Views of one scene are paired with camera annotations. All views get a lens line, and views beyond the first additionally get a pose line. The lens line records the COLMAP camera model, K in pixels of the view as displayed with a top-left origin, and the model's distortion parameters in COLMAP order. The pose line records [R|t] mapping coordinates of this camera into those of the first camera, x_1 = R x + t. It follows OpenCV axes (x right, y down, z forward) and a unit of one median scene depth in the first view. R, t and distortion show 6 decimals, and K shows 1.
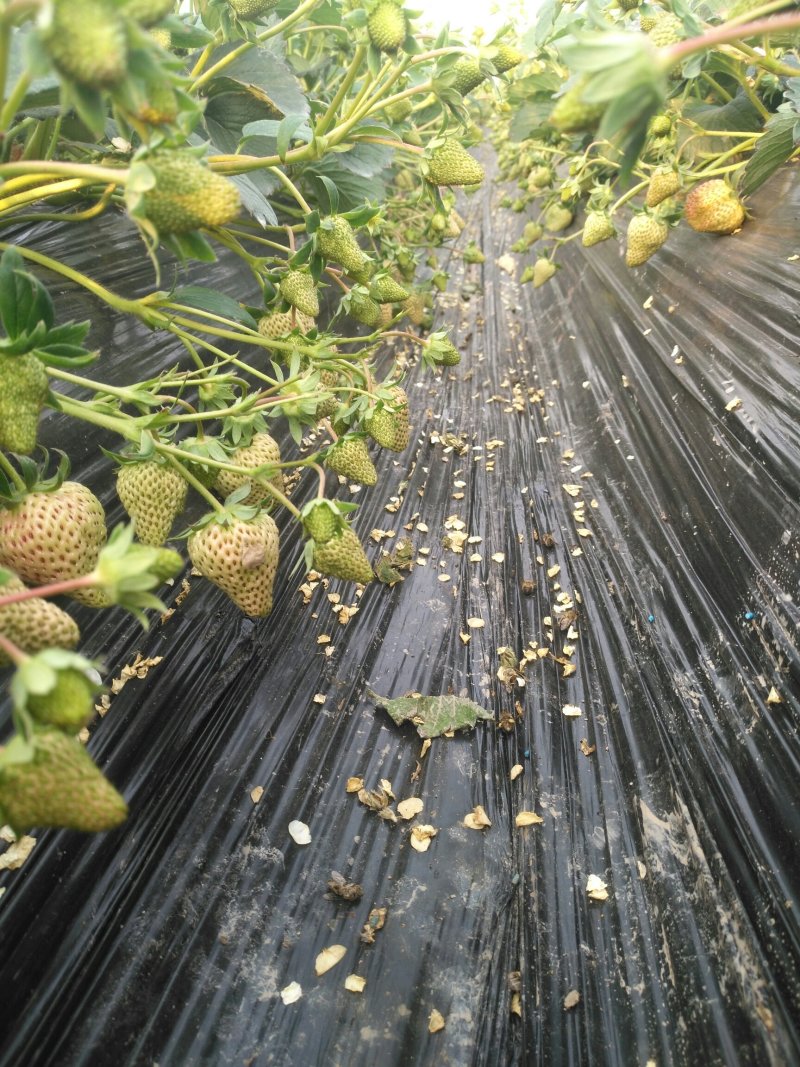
lens RADIAL K [[799.9, 0, 400.0], [0, 799.9, 533.5], [0, 0, 1]] dist [0.101511, -0.106008]
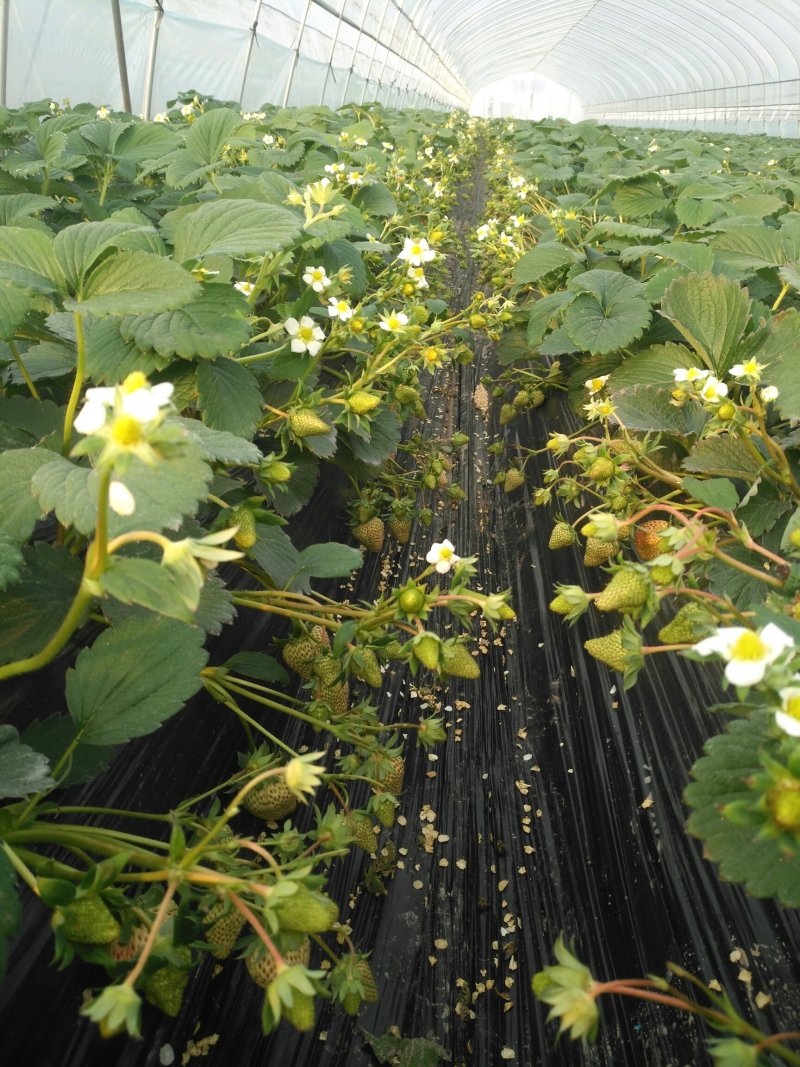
lens RADIAL K [[799.9, 0, 400.0], [0, 799.9, 533.5], [0, 0, 1]] dist [0.101511, -0.106008]
pose [[0.991647, 0.100365, 0.081013, -0.130236], [-0.104744, 0.993153, 0.051731, -0.548613], [-0.075266, -0.059784, 0.995370, -0.239728]]
